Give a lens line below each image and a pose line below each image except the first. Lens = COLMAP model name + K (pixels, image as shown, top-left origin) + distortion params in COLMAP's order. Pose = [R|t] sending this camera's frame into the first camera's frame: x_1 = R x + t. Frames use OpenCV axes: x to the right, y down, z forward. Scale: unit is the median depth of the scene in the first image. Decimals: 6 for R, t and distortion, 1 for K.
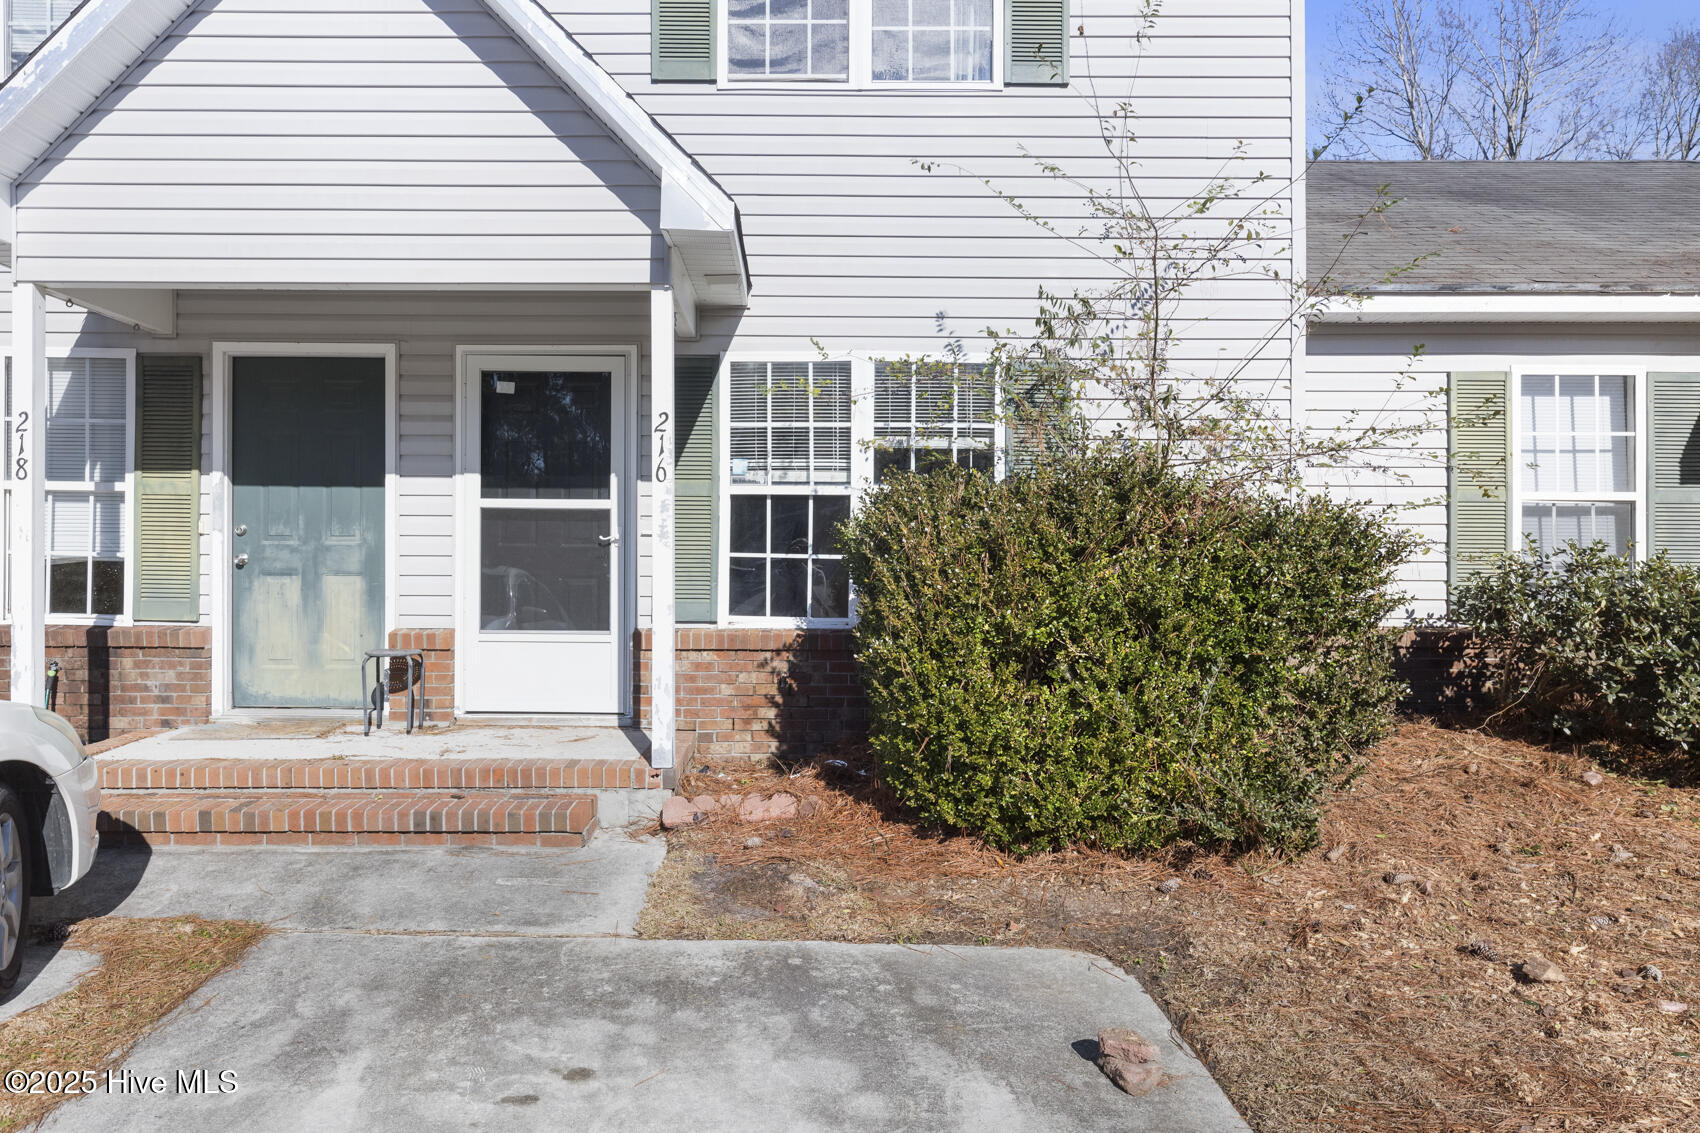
lens RADIAL K [[1081.5, 0, 850.0], [0, 1081.5, 566.5], [0, 0, 1]] dist [0.003463, 0.000380]
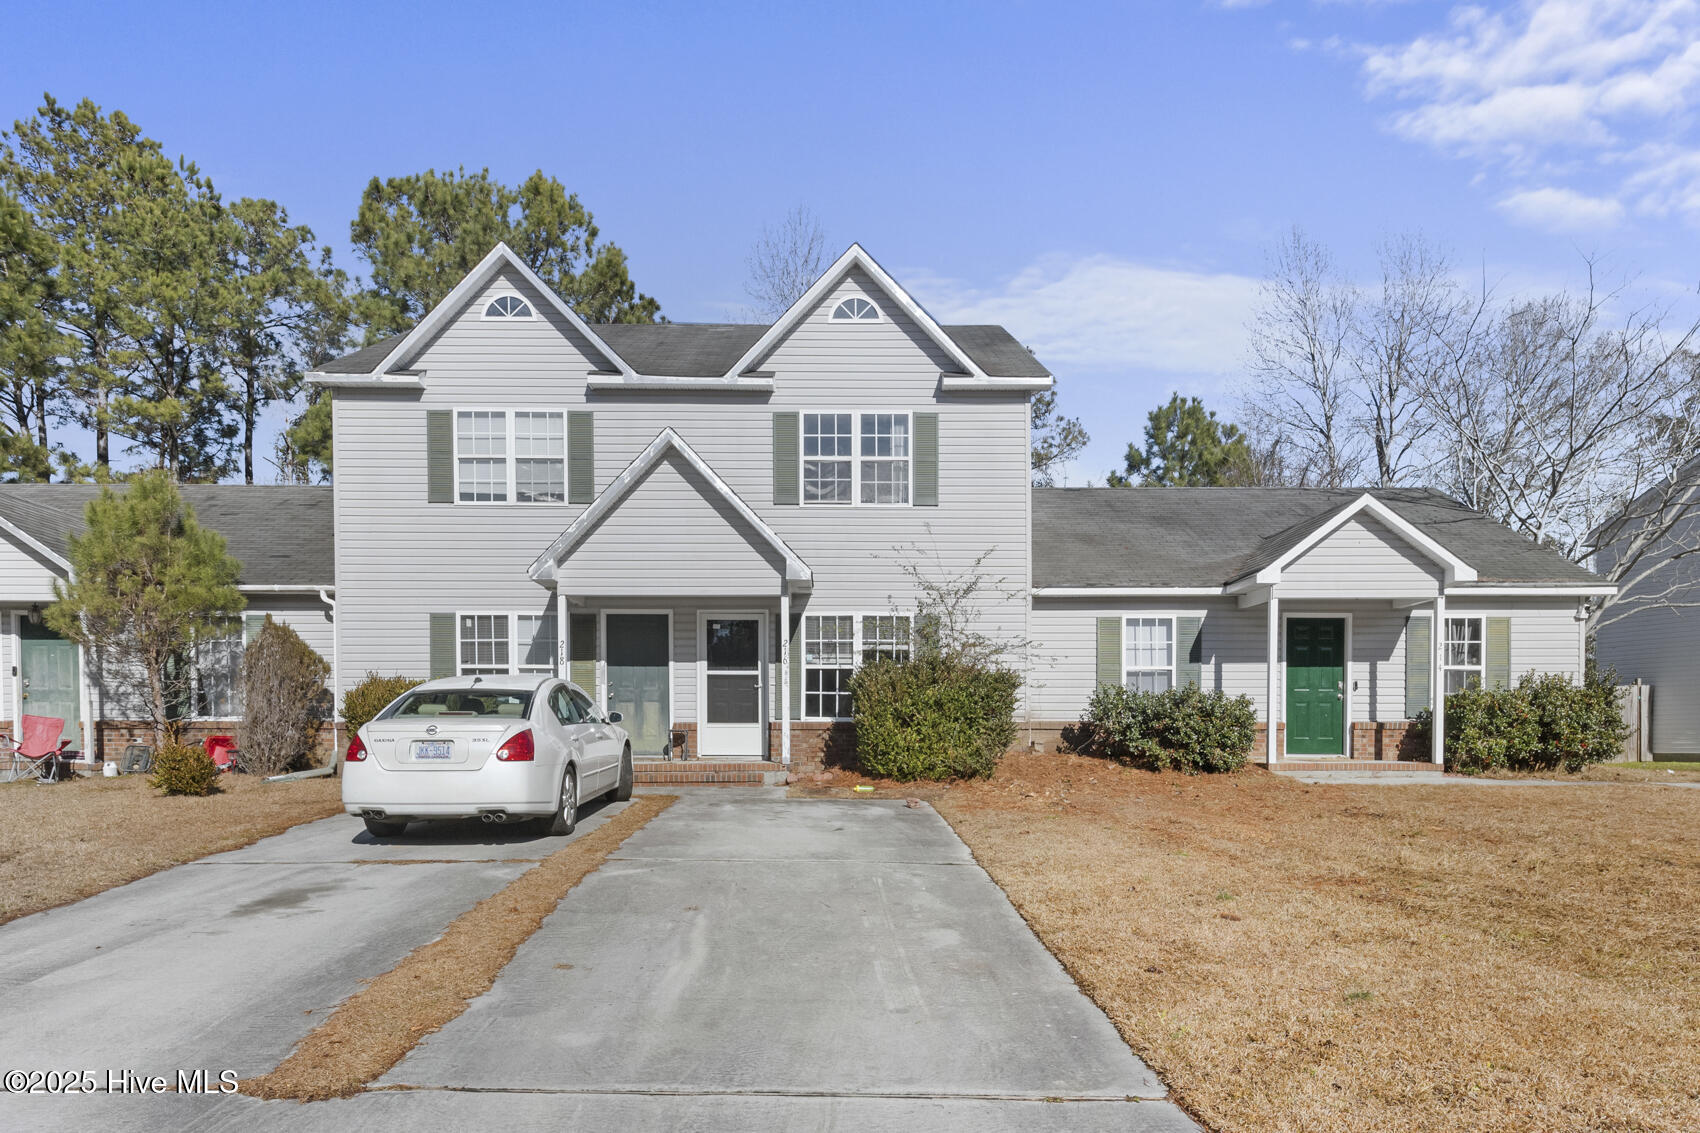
lens RADIAL K [[774.2, 0, 819.3], [0, 774.2, 550.4], [0, 0, 1]] dist [0.002522, 0.000174]
pose [[0.998072, -0.013808, -0.060509, 0.035295], [0.000324, 0.976085, -0.217390, 0.058213], [0.062064, 0.216951, 0.974208, -0.836567]]
